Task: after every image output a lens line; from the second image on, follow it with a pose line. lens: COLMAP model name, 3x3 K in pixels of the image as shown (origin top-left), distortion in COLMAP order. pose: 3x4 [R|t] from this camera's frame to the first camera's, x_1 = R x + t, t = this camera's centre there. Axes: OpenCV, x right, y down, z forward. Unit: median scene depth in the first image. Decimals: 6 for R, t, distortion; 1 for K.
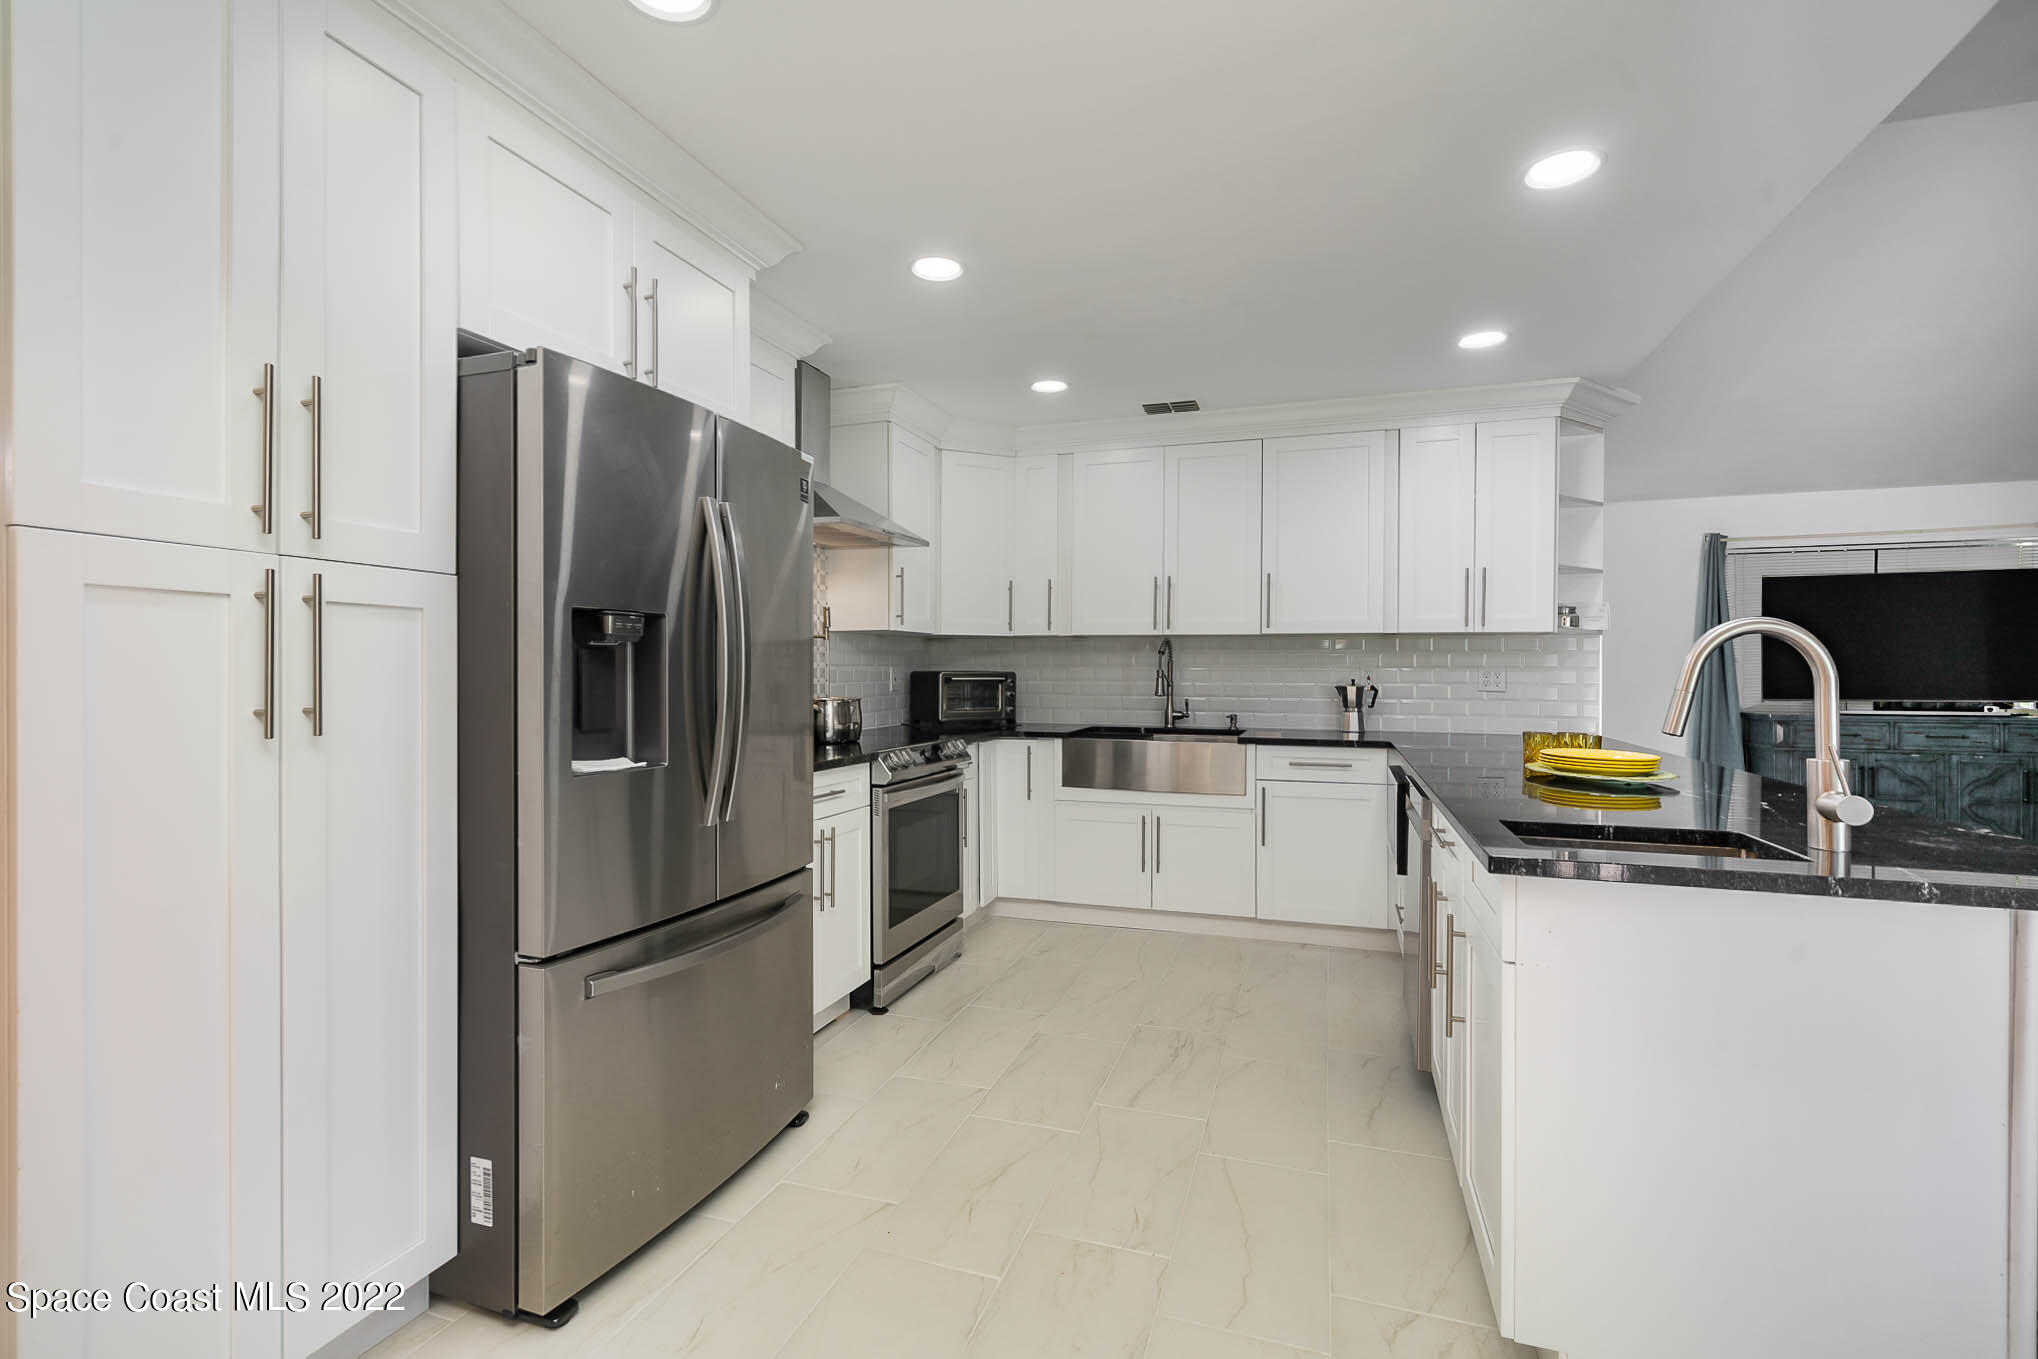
lens RADIAL K [[924.8, 0, 1010.7], [0, 924.8, 671.2], [0, 0, 1]] dist [-0.002600, 0.000119]
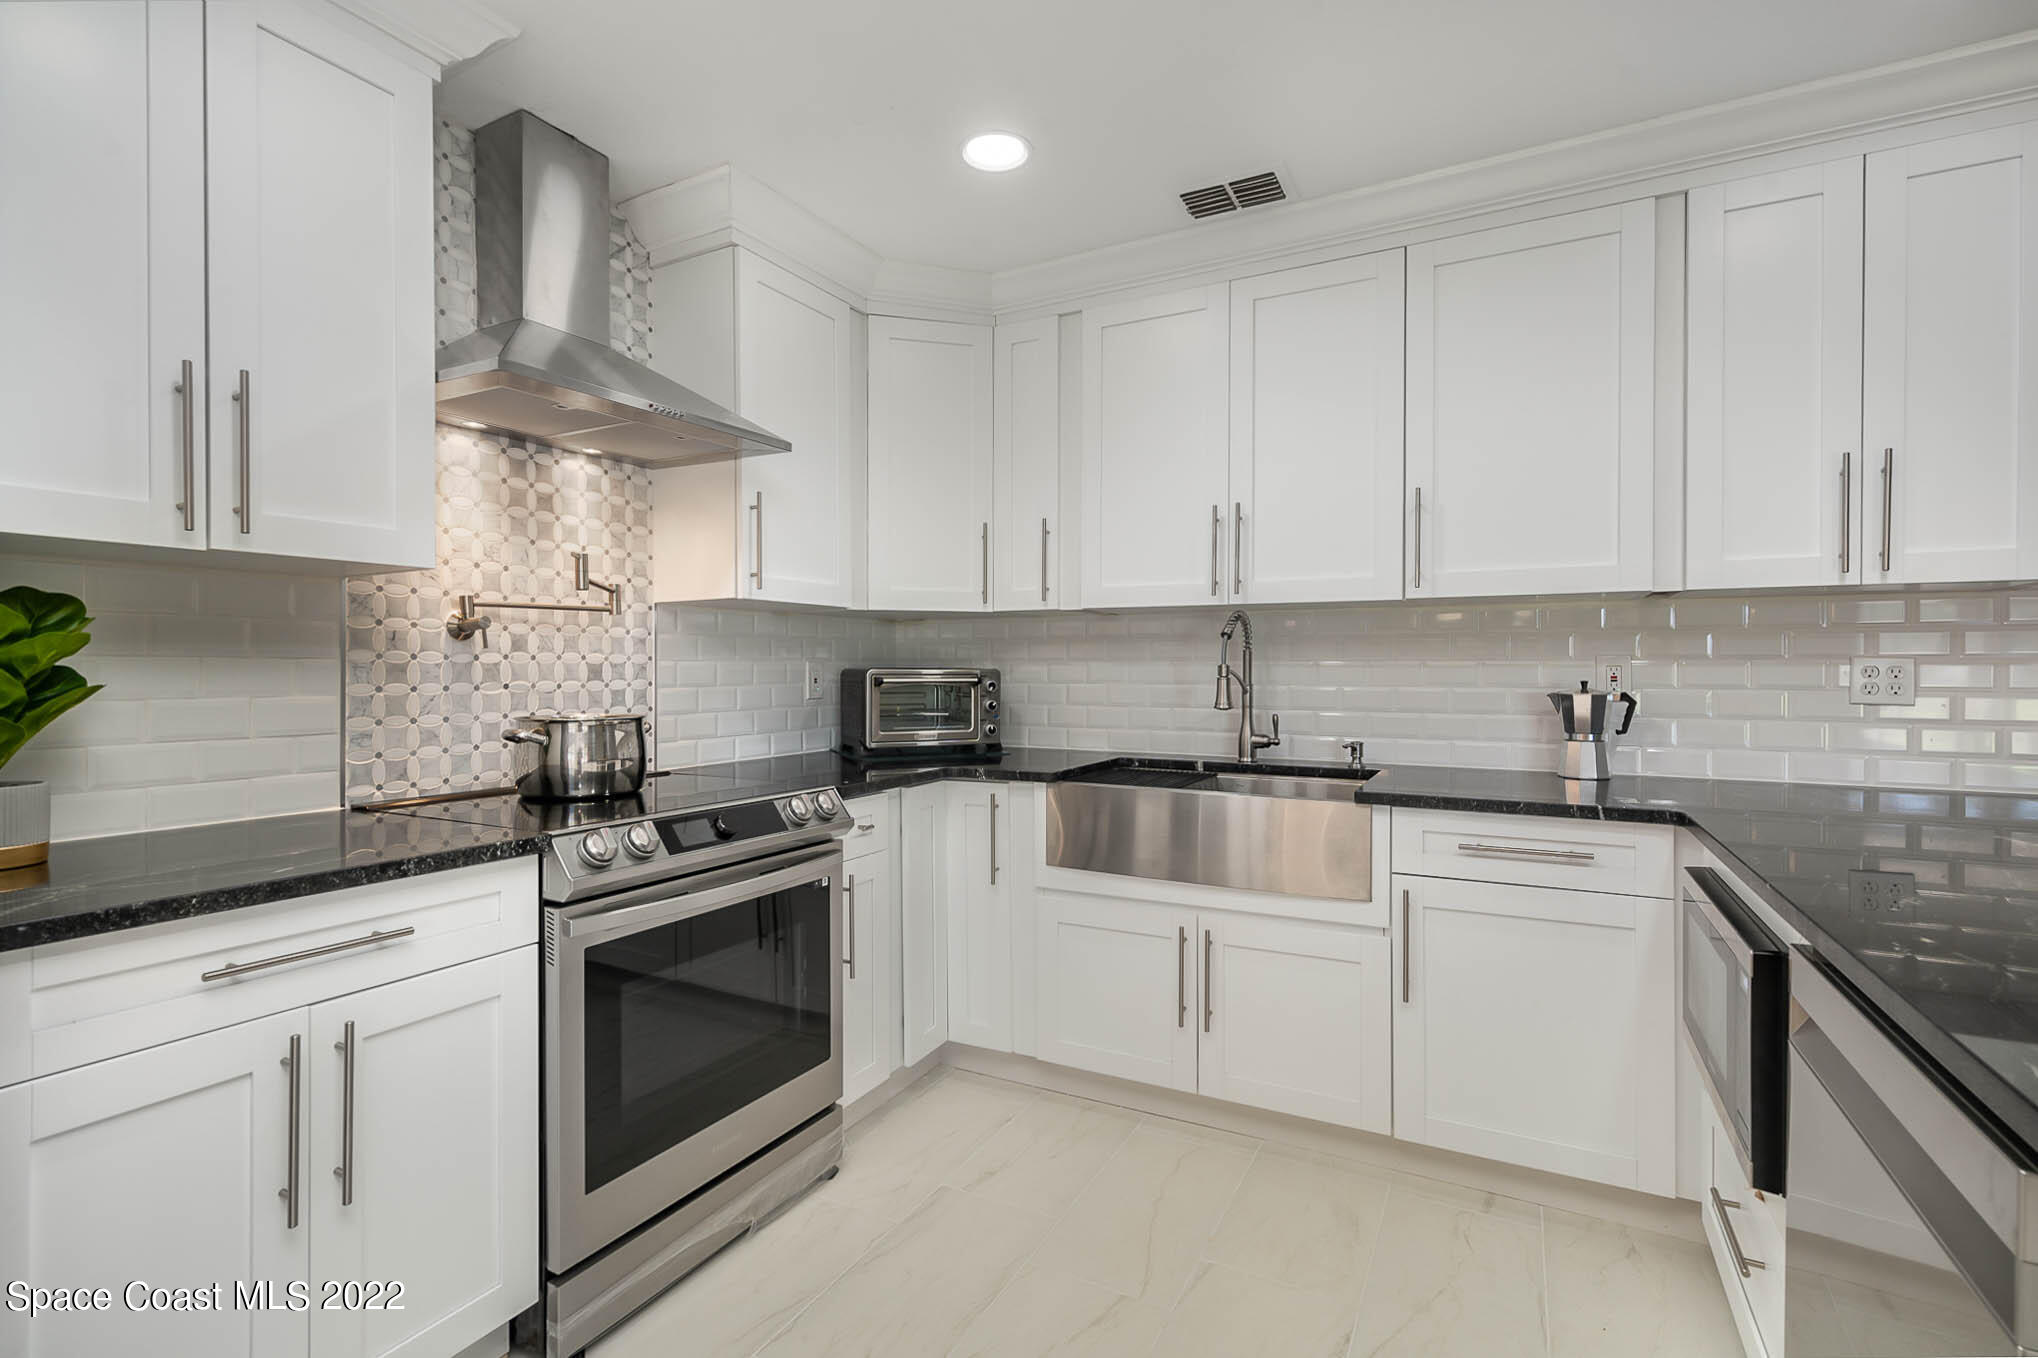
lens RADIAL K [[924.8, 0, 1010.7], [0, 924.8, 670.7], [0, 0, 1]] dist [-0.002600, 0.000119]
pose [[0.987048, -0.002900, -0.160399, 0.126596], [0.002806, 0.999996, -0.000813, 0.002330], [0.160401, 0.000353, 0.987052, 0.416019]]
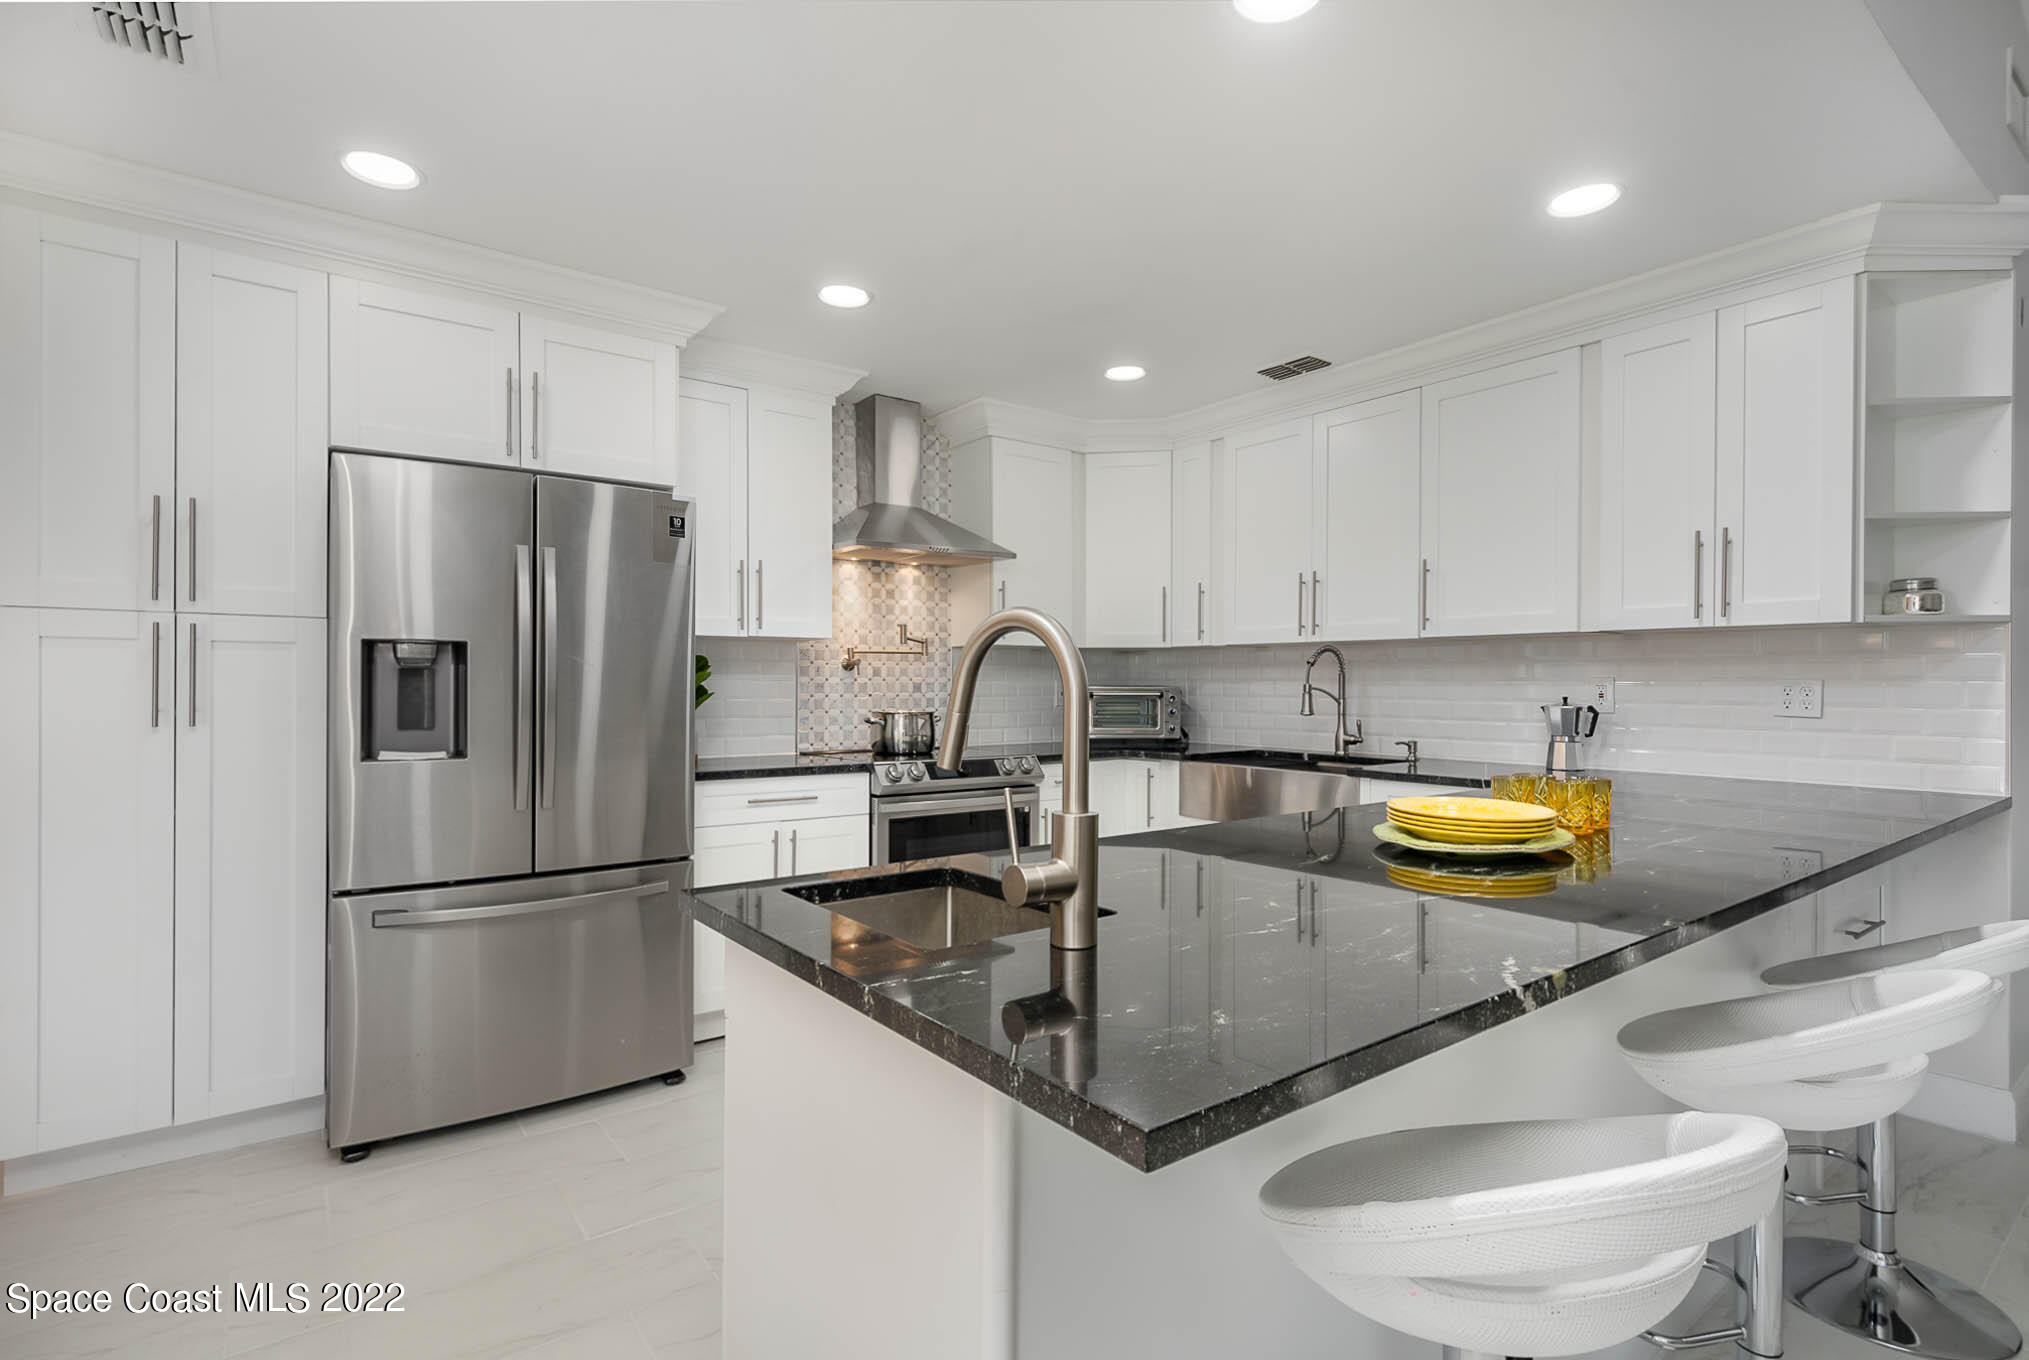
lens RADIAL K [[969.1, 0, 1014.5], [0, 969.1, 680.0], [0, 0, 1]] dist [0.001142, -0.000001]
pose [[0.834507, -0.004003, -0.550983, 0.434800], [-0.000679, 0.999965, -0.008293, 0.002245], [0.550998, 0.007294, 0.834475, 0.132110]]
